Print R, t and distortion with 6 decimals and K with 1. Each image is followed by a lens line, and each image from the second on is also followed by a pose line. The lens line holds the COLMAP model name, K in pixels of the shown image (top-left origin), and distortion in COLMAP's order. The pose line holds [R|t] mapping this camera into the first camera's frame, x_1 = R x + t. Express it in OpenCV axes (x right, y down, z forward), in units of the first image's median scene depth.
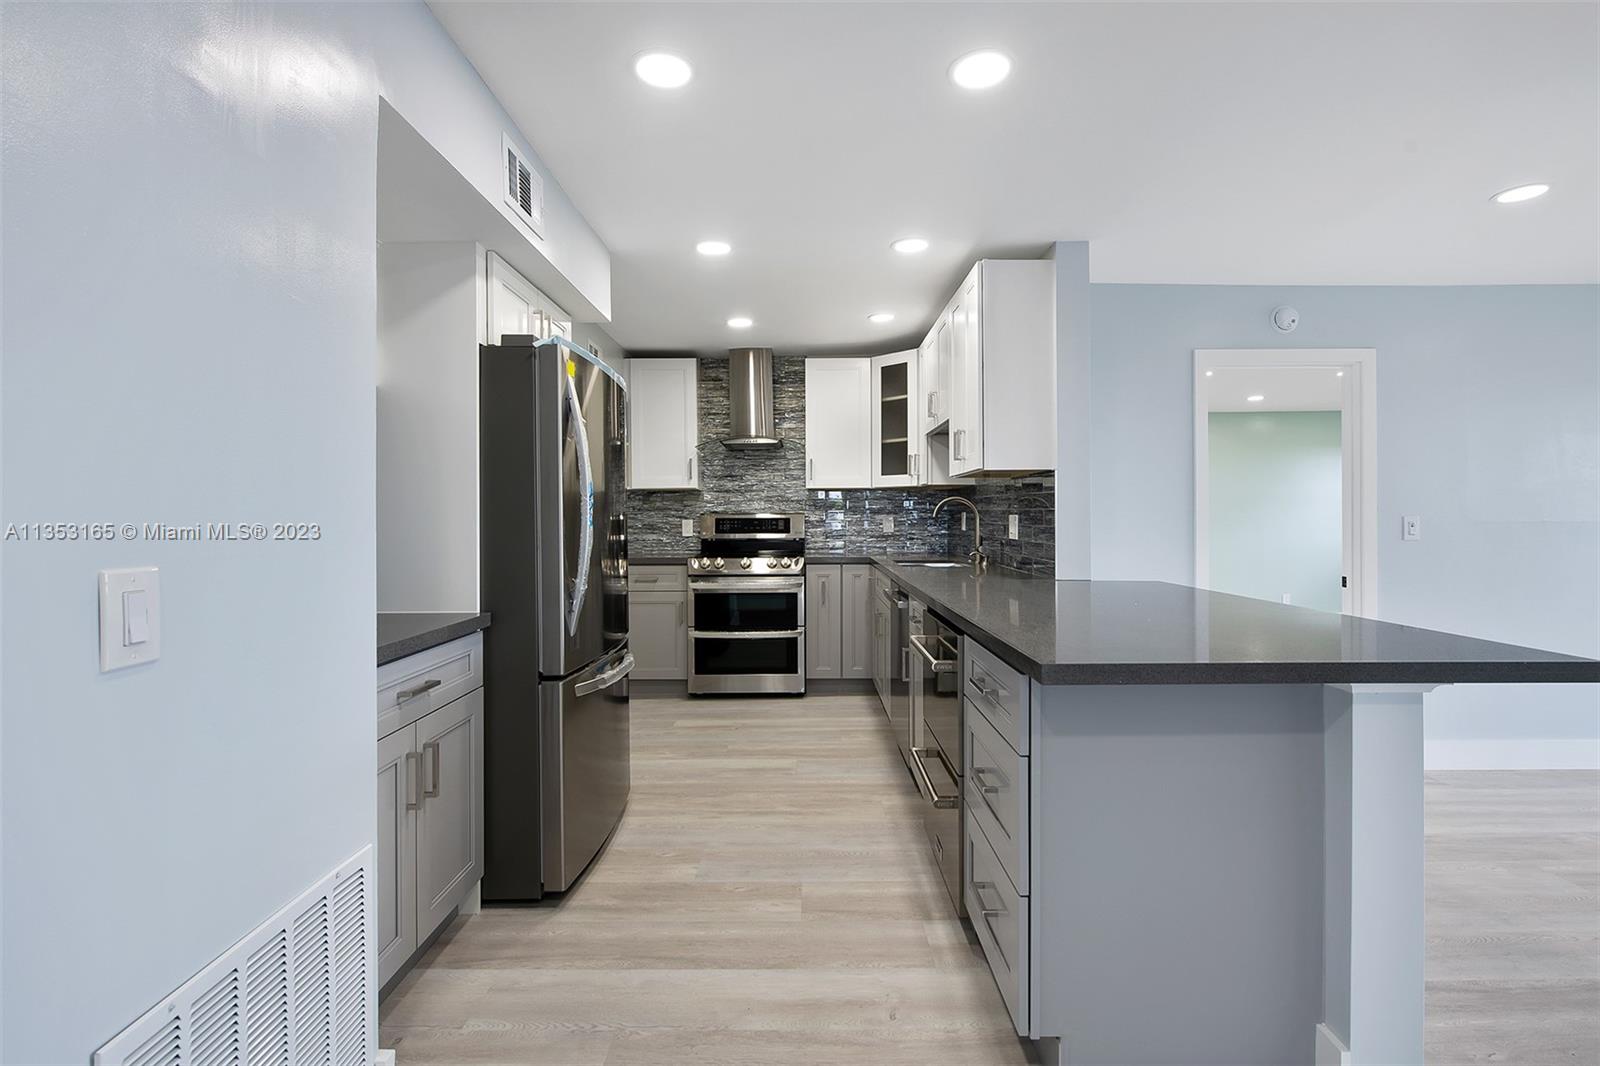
lens RADIAL K [[710.4, 0, 807.8], [0, 710.4, 514.3], [0, 0, 1]] dist [-0.003703, -0.001082]
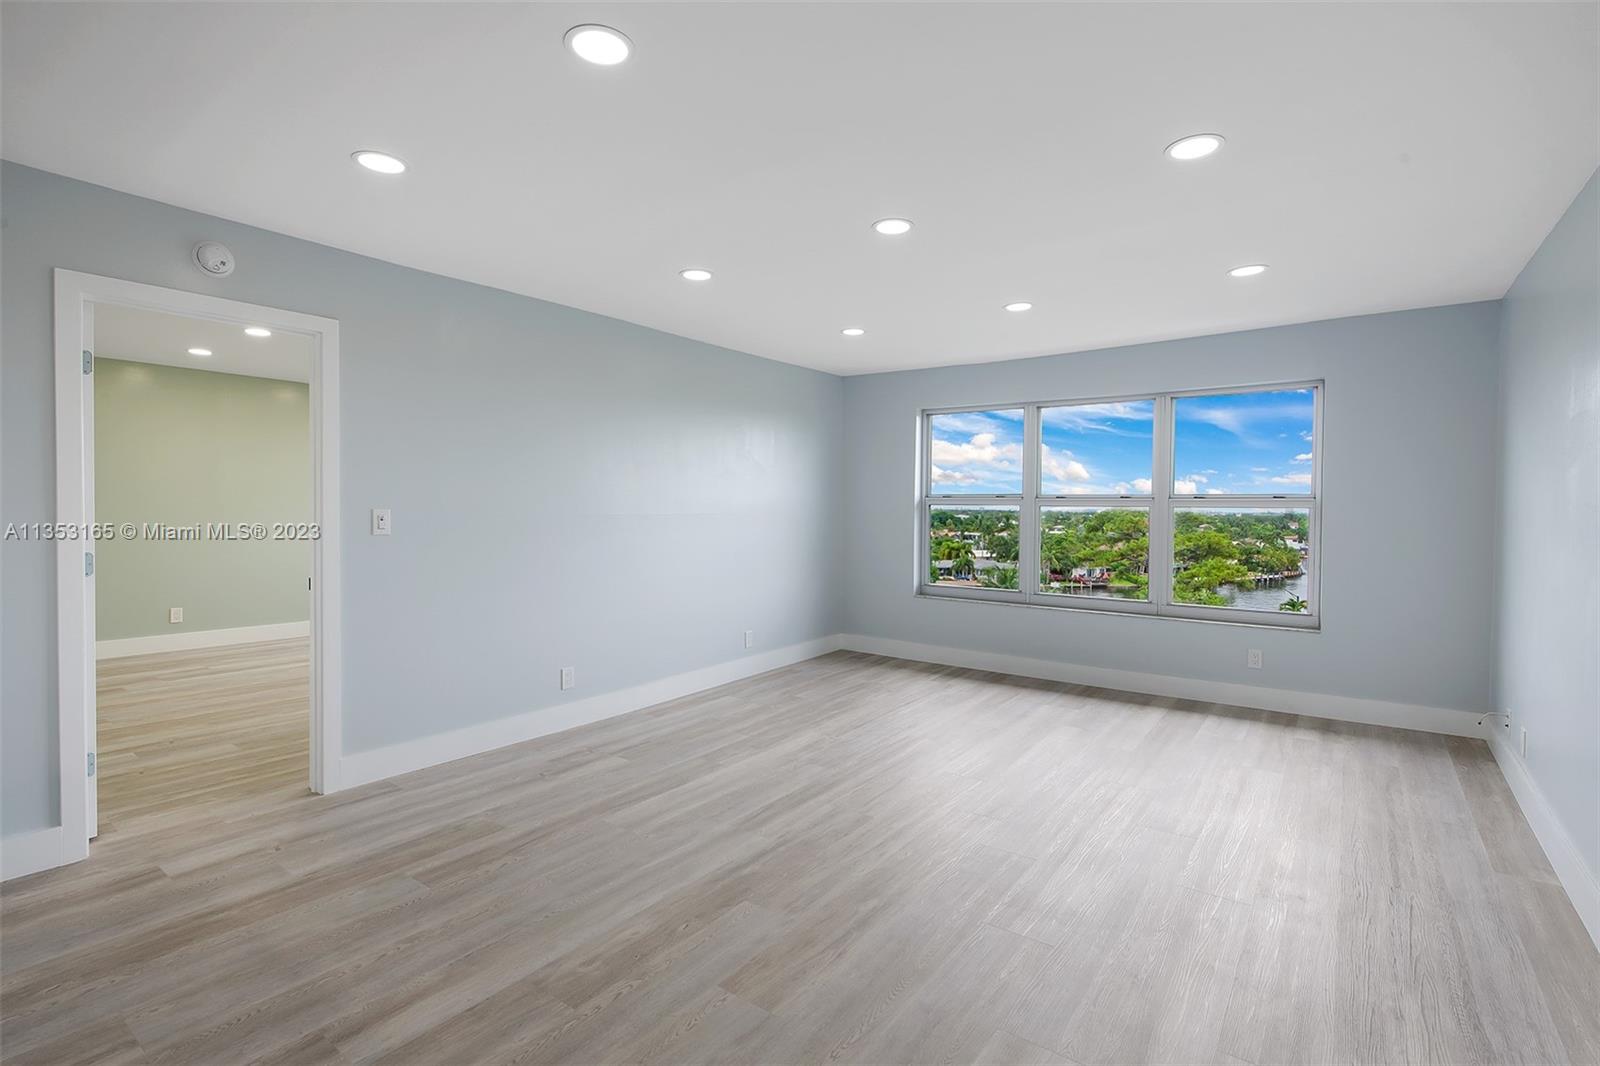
lens RADIAL K [[744.3, 0, 800.6], [0, 744.3, 523.8], [0, 0, 1]] dist [0.014715, -0.010201]
pose [[0.594629, -0.009527, 0.803944, 0.299284], [-0.012628, 0.999696, 0.021187, -0.004683], [-0.803901, -0.022751, 0.594327, -0.019758]]
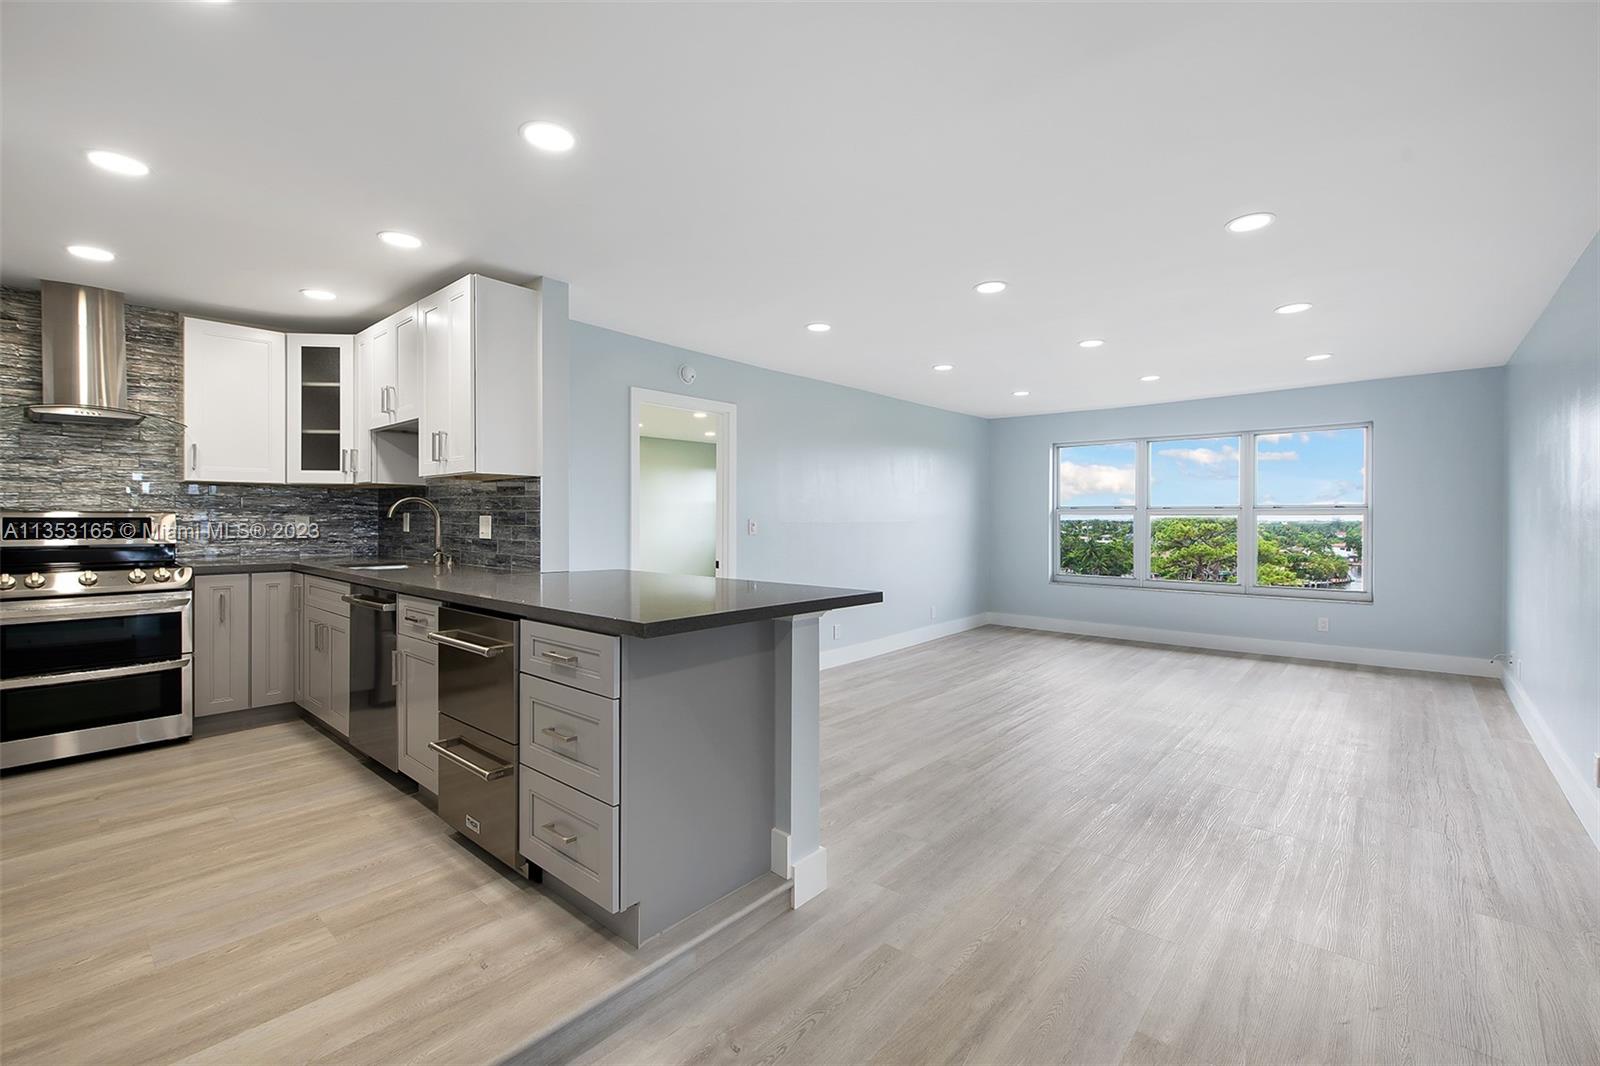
lens RADIAL K [[682.7, 0, 802.7], [0, 682.7, 522.9], [0, 0, 1]] dist [0.007329, -0.004896]
pose [[0.659103, 0.000769, 0.752052, -0.130042], [-0.006986, 0.999963, 0.005100, 0.002240], [-0.752020, -0.008615, 0.659084, -0.027126]]
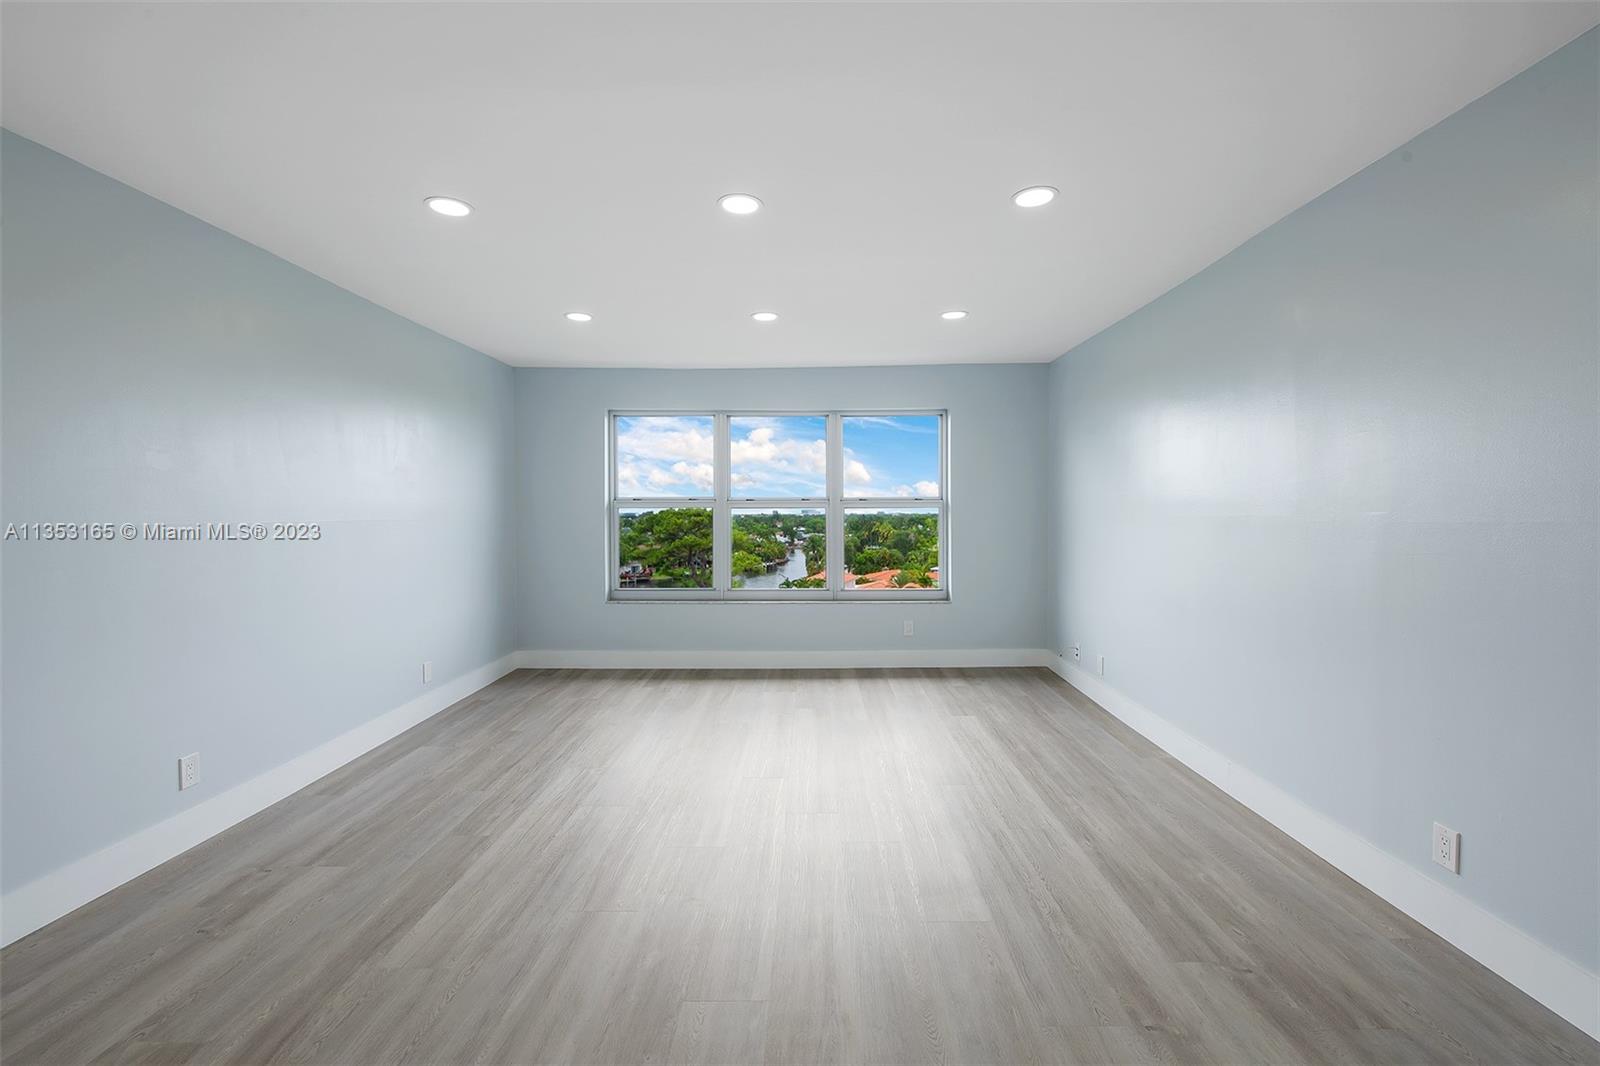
lens RADIAL K [[682.7, 0, 802.7], [0, 682.7, 522.9], [0, 0, 1]] dist [0.007329, -0.004896]
pose [[0.016100, -0.010819, 0.999812, 0.317248], [0.000247, 0.999941, 0.010816, 0.000498], [-0.999870, 0.000073, 0.016101, 0.247060]]
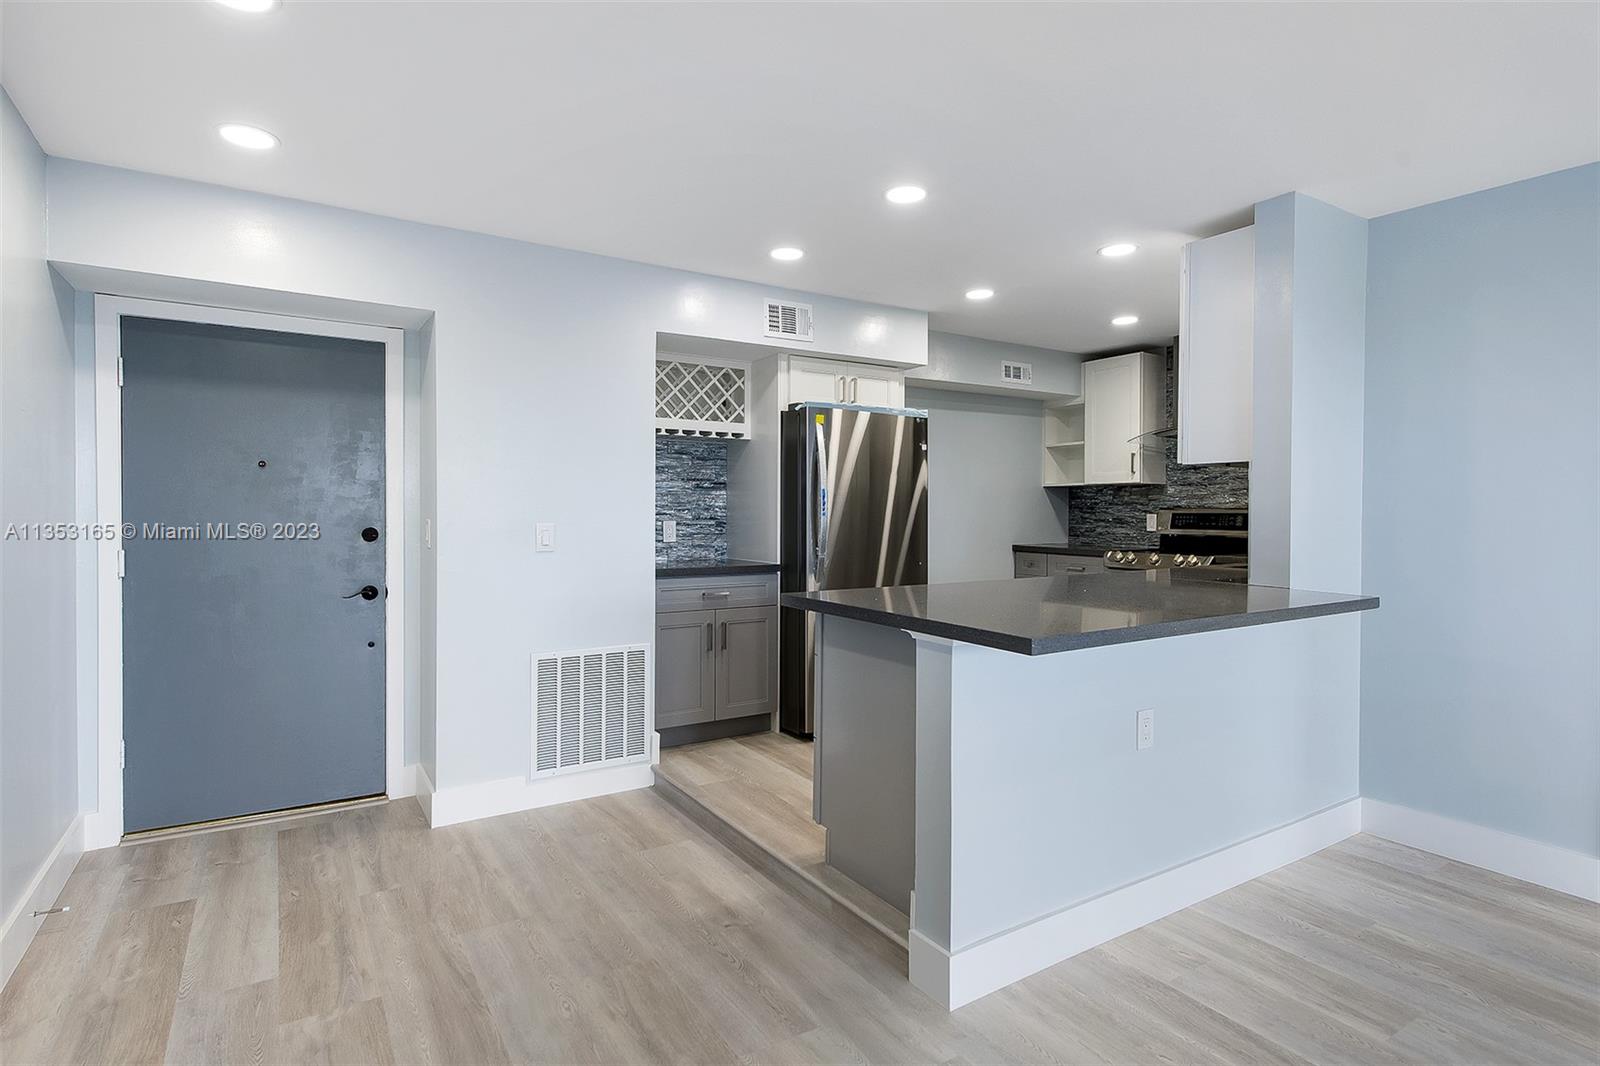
lens RADIAL K [[819.4, 0, 802.9], [0, 819.4, 520.7], [0, 0, 1]] dist [0.004333, -0.000730]
pose [[0.534082, 0.018400, -0.845233, 0.599147], [-0.003362, 0.999801, 0.019640, -0.004332], [0.845426, -0.007648, 0.534037, -0.017802]]
